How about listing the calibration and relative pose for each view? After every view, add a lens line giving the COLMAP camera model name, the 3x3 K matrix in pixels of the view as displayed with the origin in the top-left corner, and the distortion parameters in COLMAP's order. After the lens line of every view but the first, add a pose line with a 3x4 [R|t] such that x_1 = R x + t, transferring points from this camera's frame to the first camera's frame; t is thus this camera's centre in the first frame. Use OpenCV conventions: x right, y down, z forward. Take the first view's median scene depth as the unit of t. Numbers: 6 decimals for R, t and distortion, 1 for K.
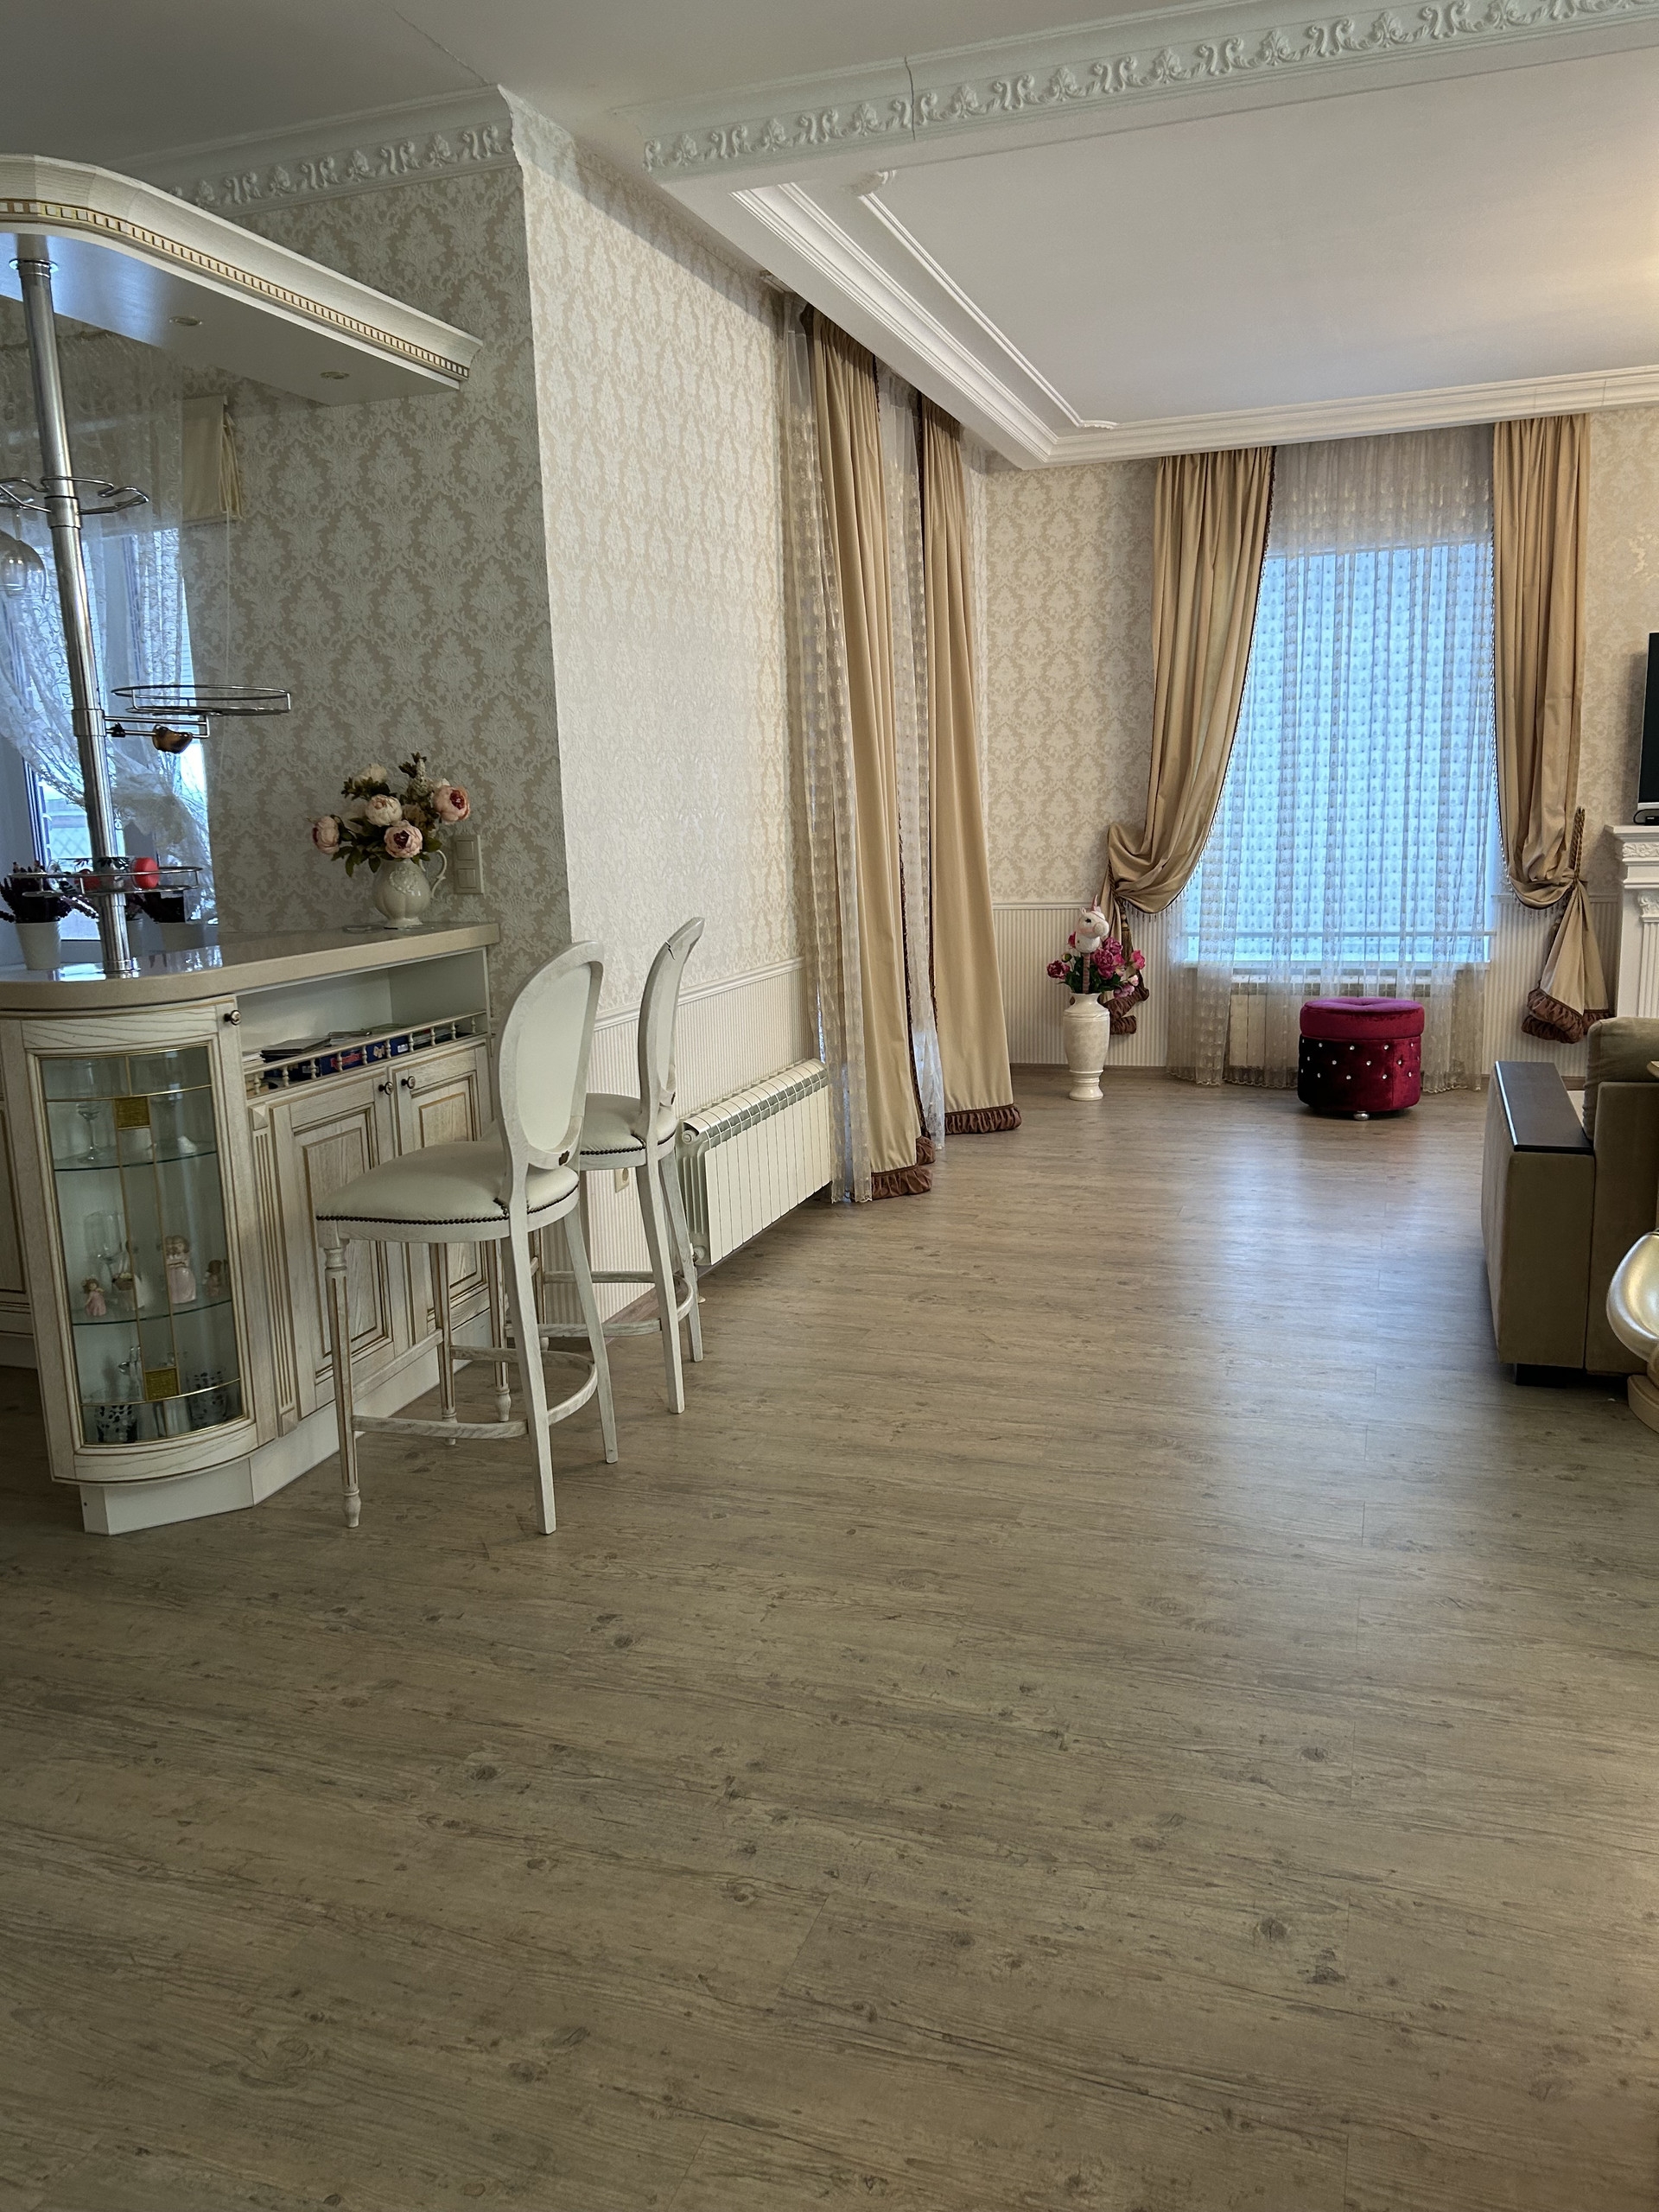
lens RADIAL K [[1668.4, 0, 808.7], [0, 1668.4, 1096.5], [0, 0, 1]] dist [0.060412, -0.068255]
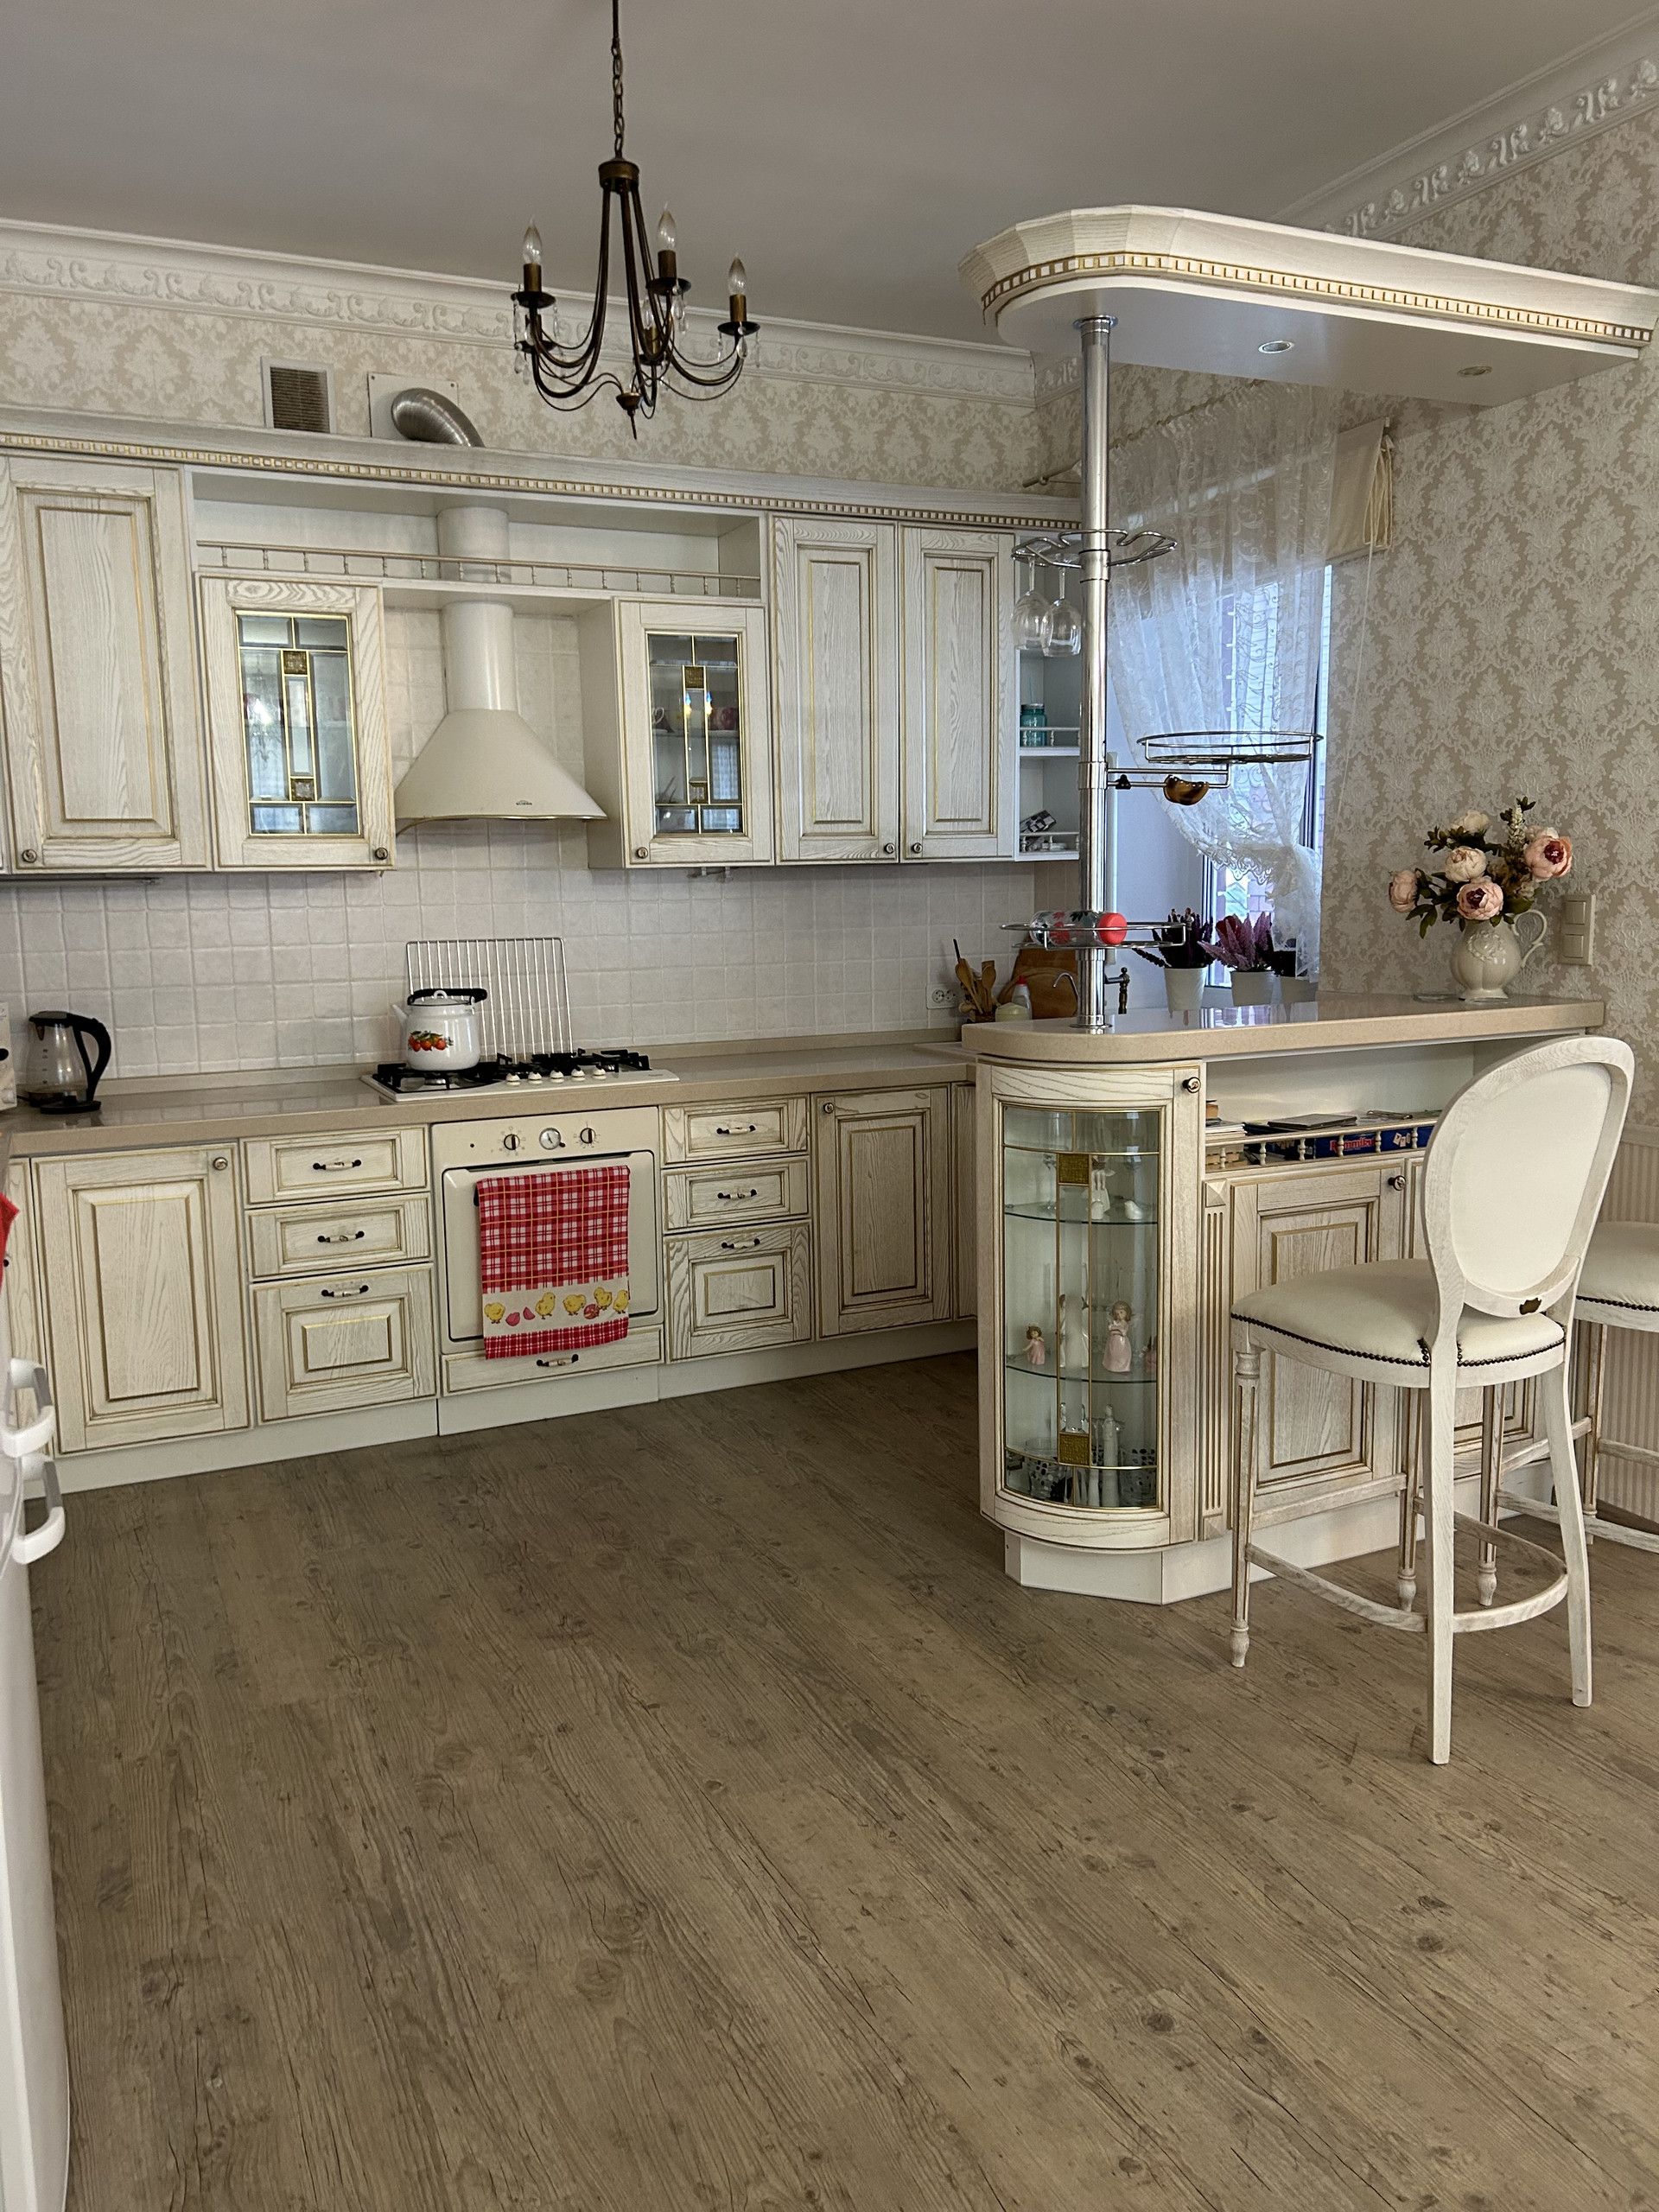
lens RADIAL K [[1668.4, 0, 832.7], [0, 1668.4, 1092.9], [0, 0, 1]] dist [0.060412, -0.068255]
pose [[0.692647, 0.114596, -0.712115, 0.179240], [-0.133506, 0.990607, 0.029556, -0.042333], [0.708813, 0.074599, 0.701441, 0.199418]]
